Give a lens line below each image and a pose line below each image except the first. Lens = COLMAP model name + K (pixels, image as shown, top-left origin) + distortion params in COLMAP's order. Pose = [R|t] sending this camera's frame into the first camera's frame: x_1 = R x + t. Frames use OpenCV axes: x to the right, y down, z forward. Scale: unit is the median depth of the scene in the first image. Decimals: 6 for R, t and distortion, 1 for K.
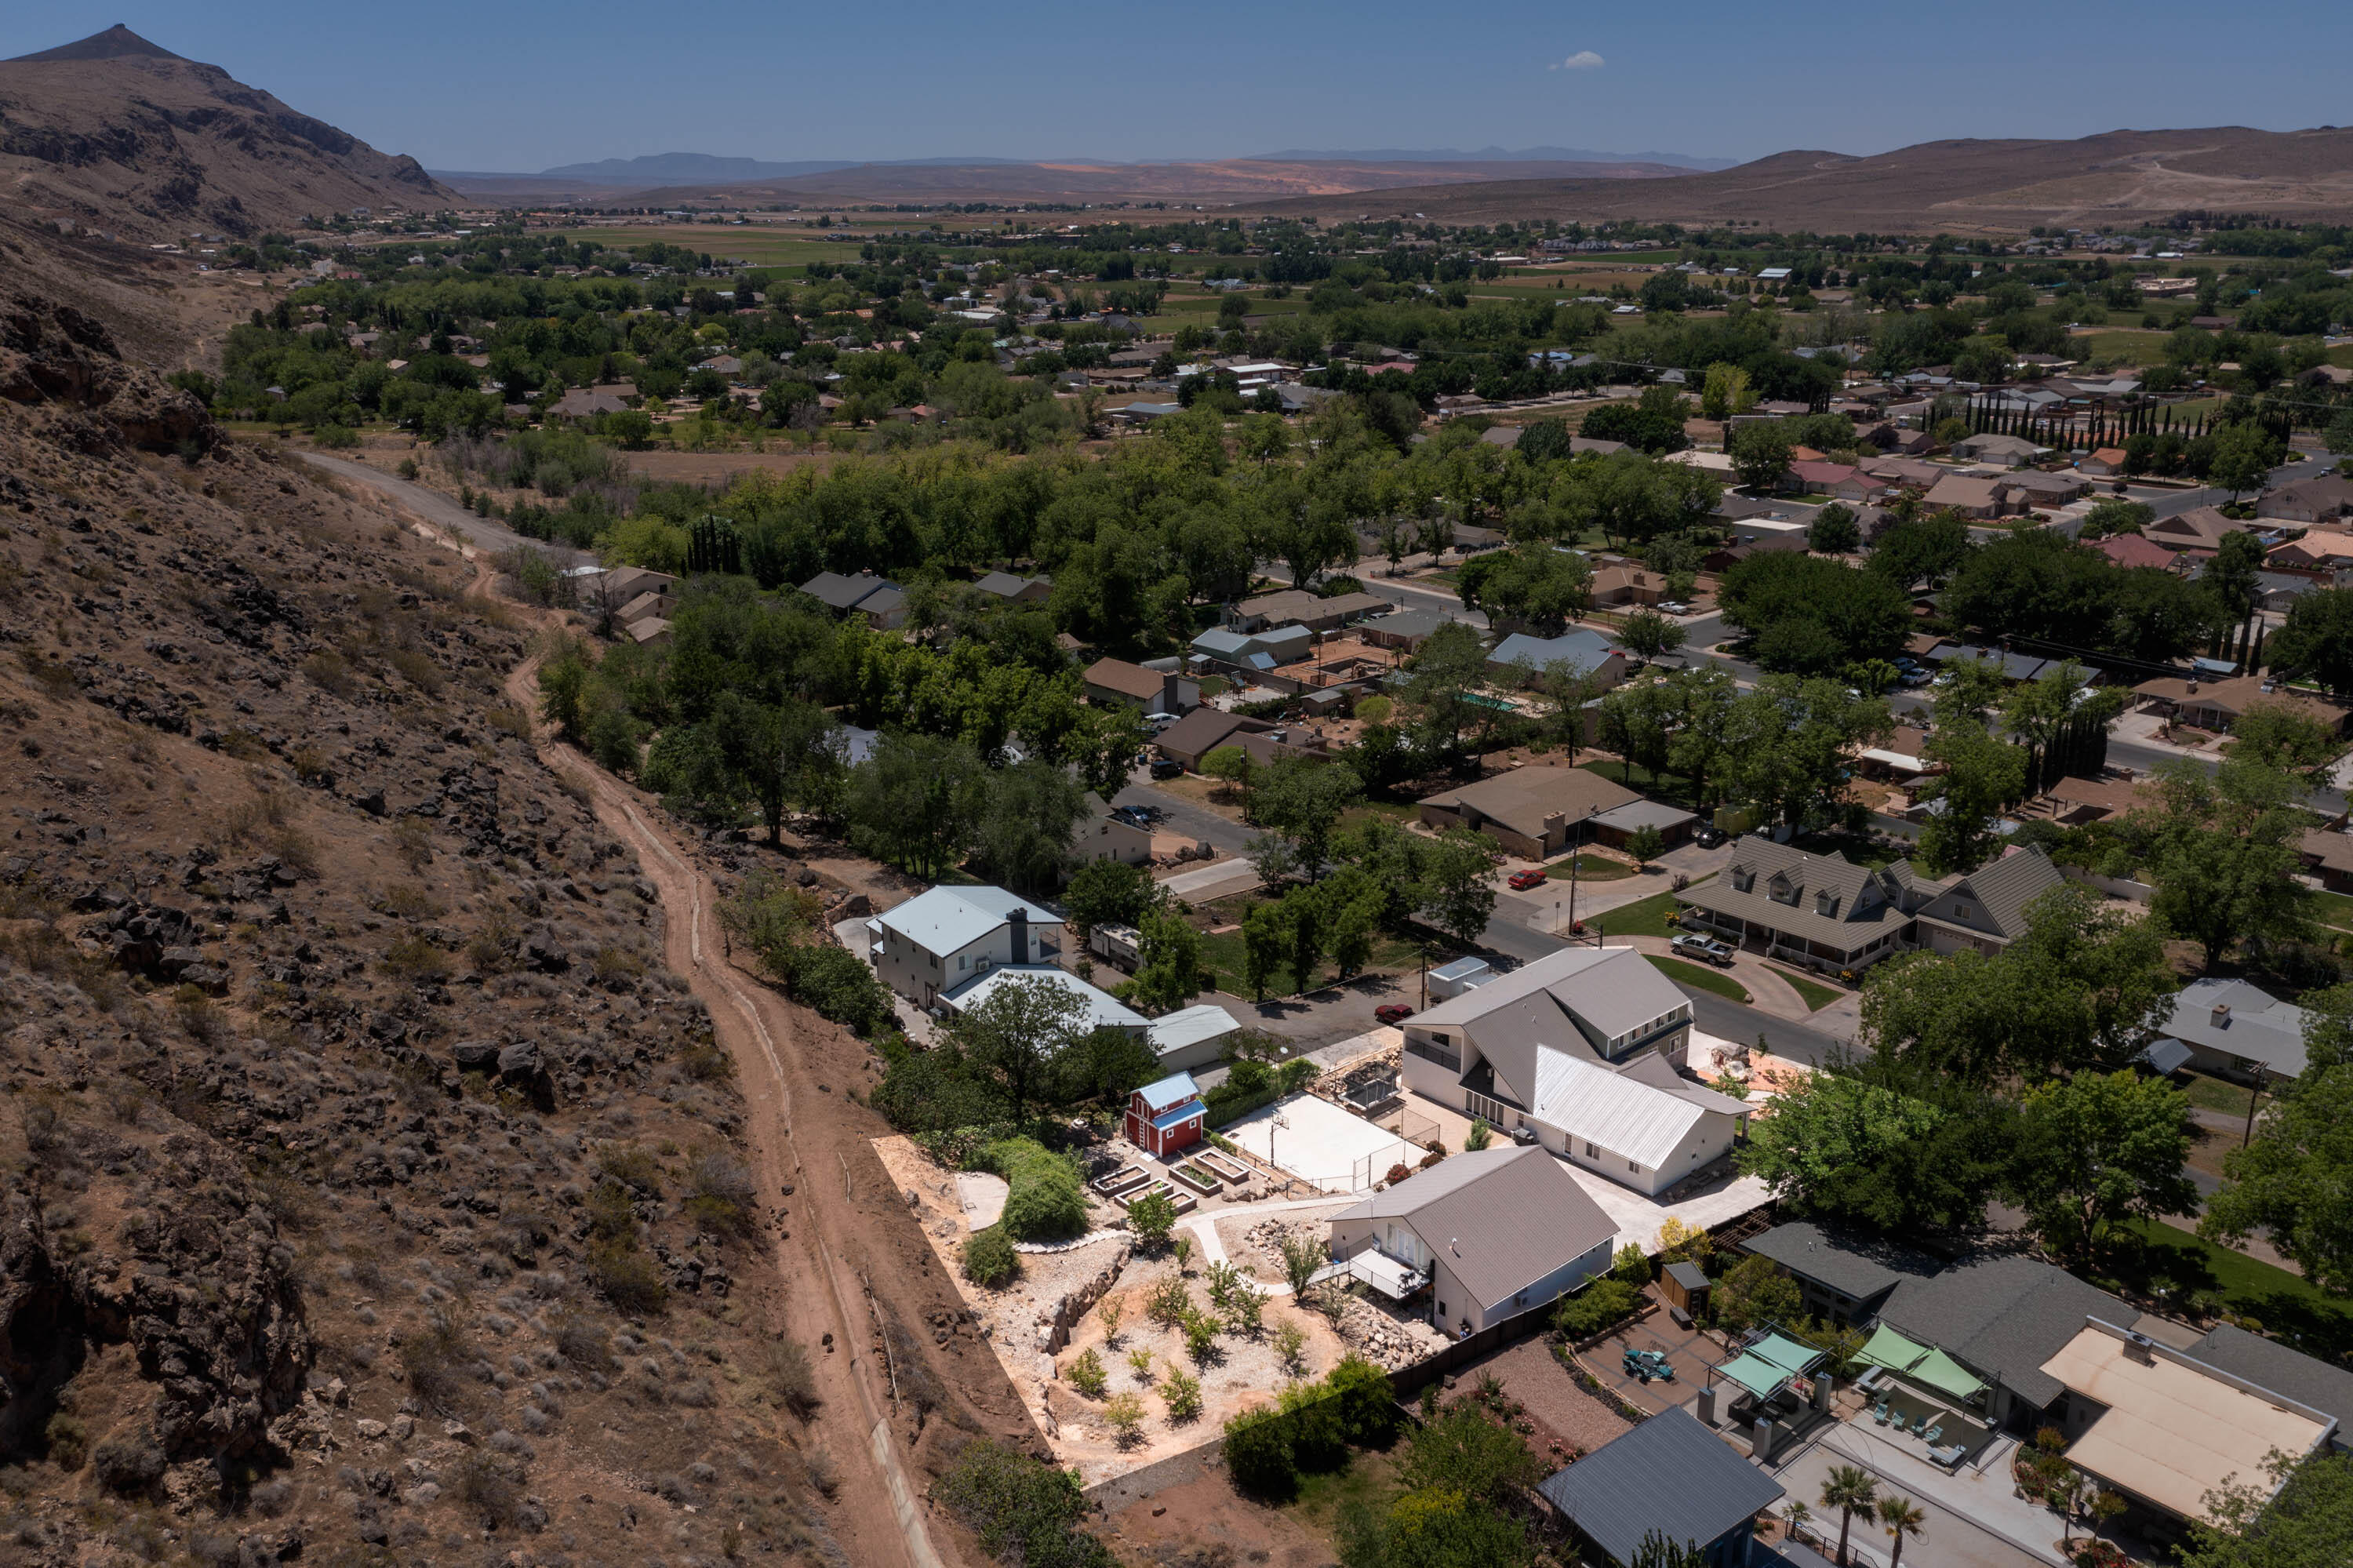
lens RADIAL K [[1869.9, 0, 1176.5], [0, 1869.9, 784.0], [0, 0, 1]] dist [-0.003815, 0.000117]
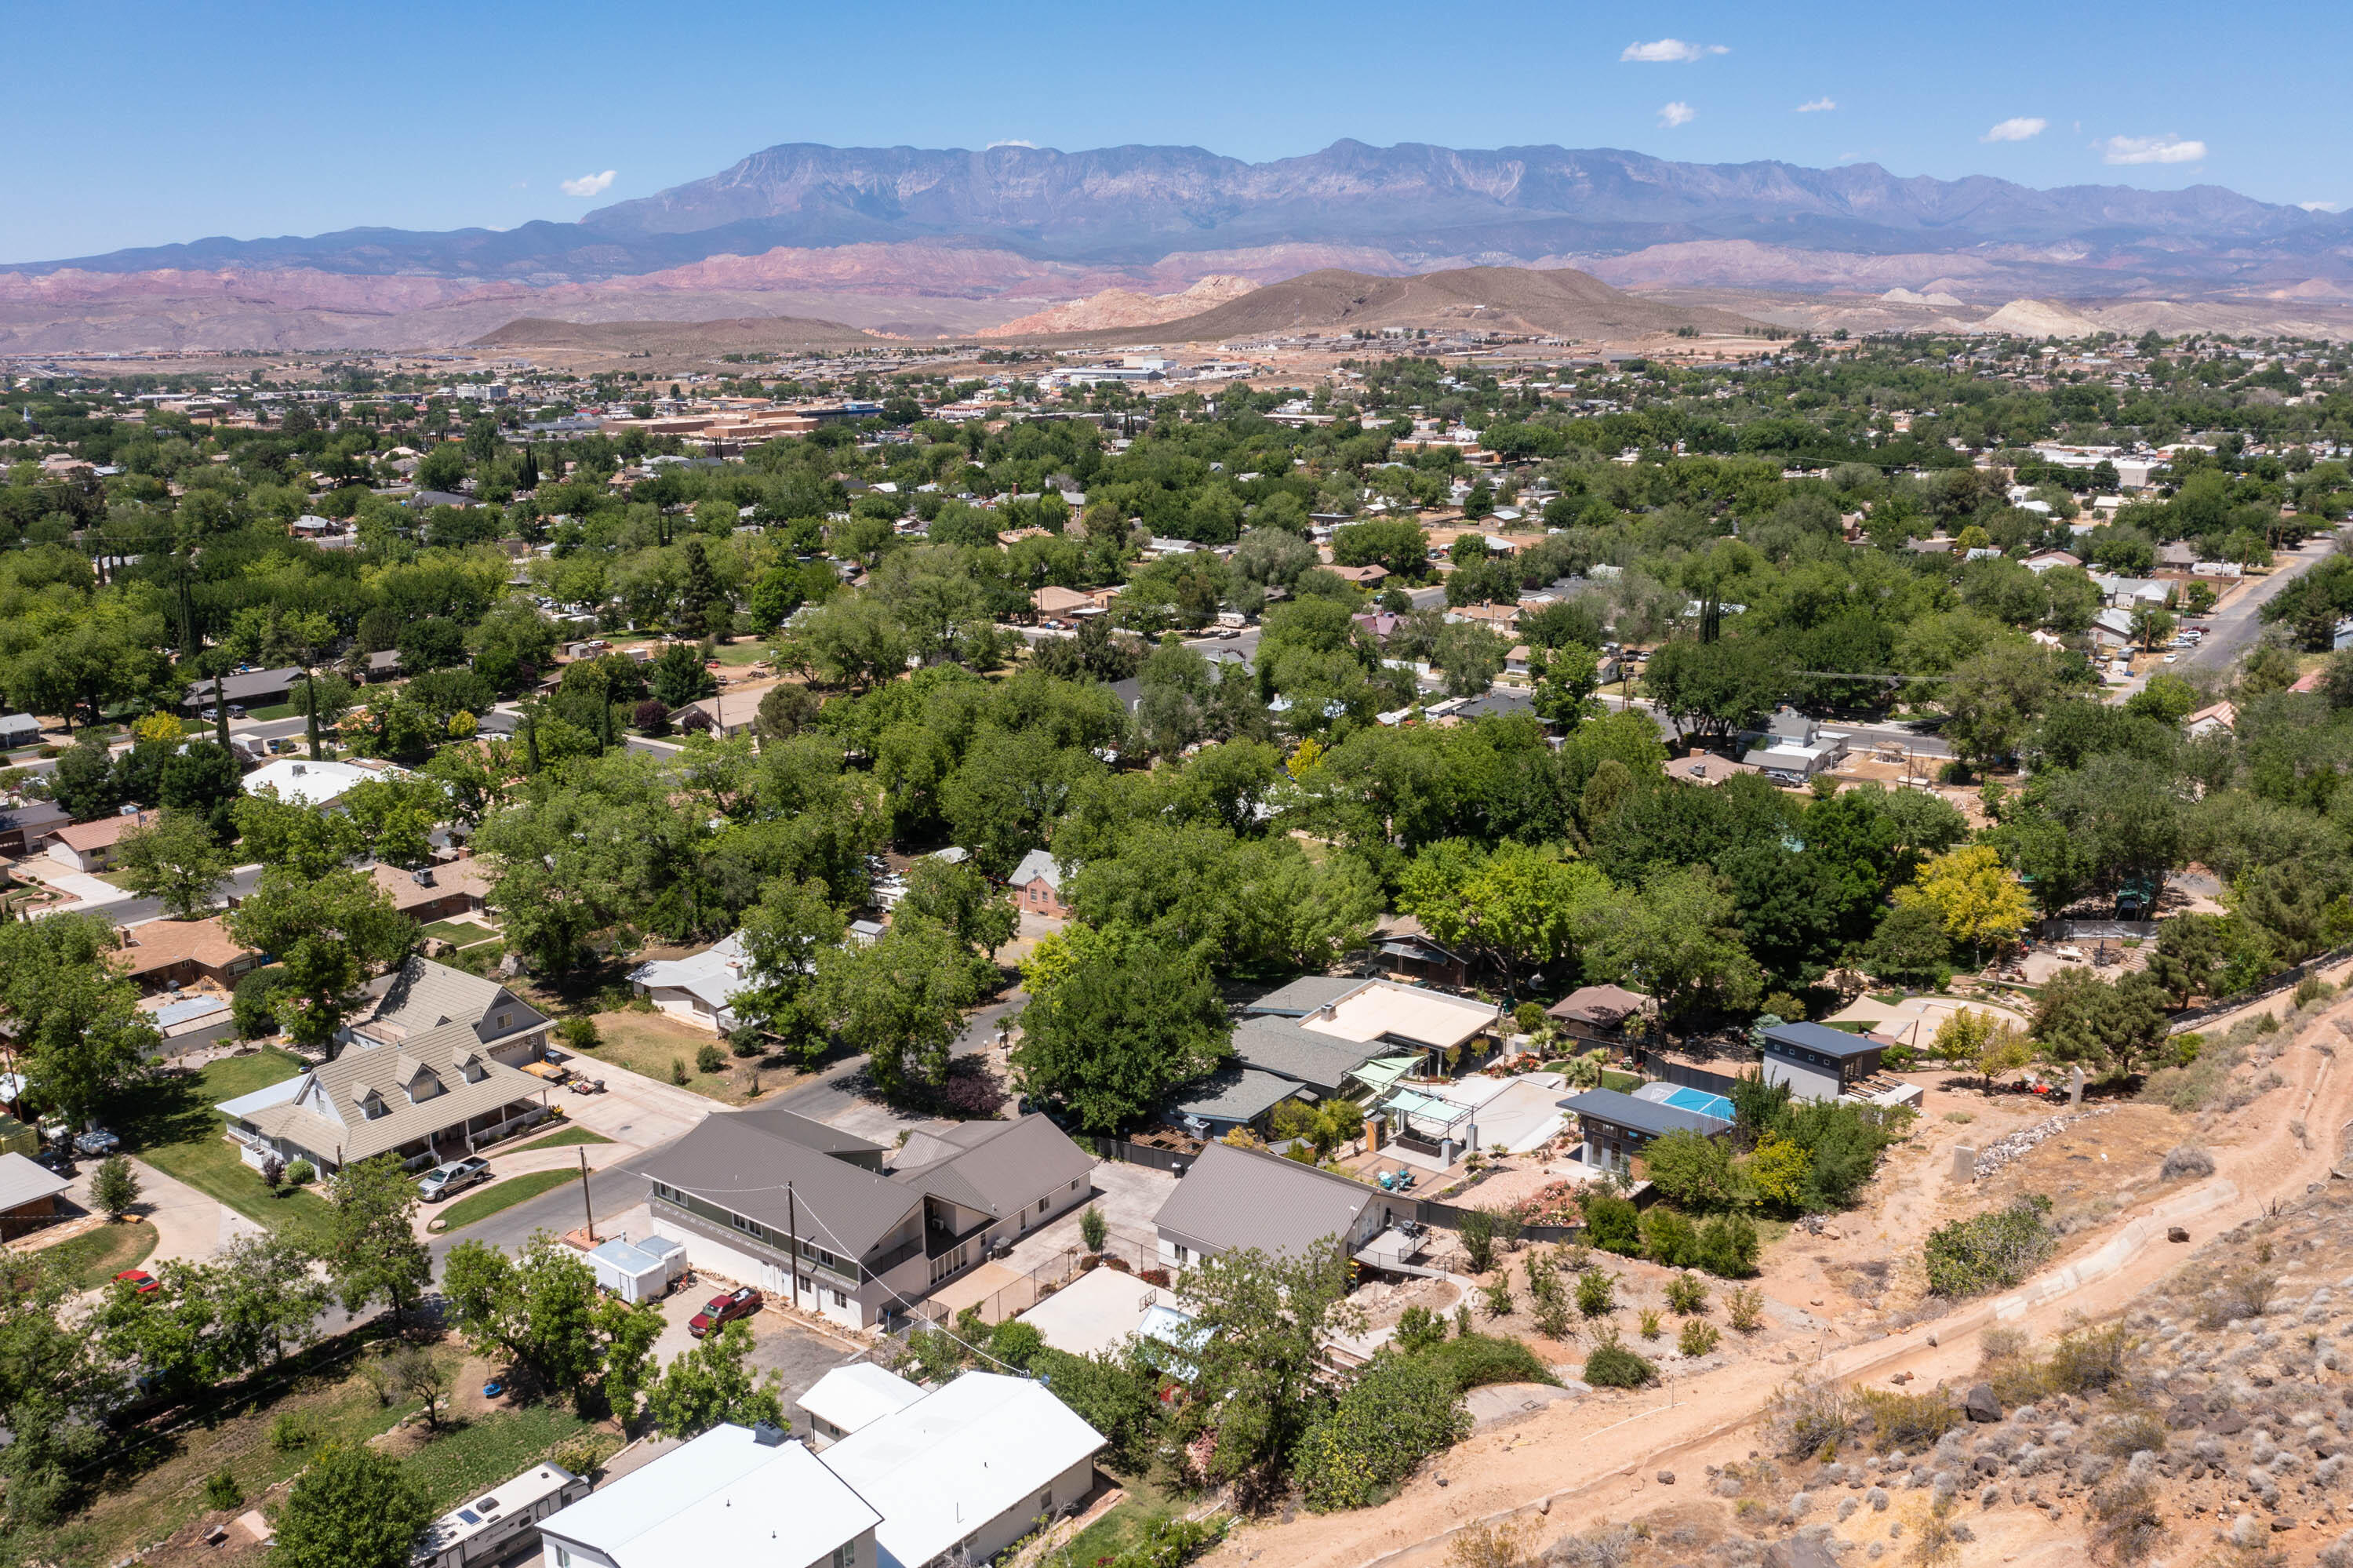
lens RADIAL K [[1845.2, 0, 1171.1], [0, 1845.2, 794.2], [0, 0, 1]] dist [-0.006815, 0.006191]
pose [[-0.209896, -0.230570, 0.950148, -0.447441], [0.304863, 0.907913, 0.287668, -0.175332], [-0.928979, 0.350045, -0.120275, 0.640850]]
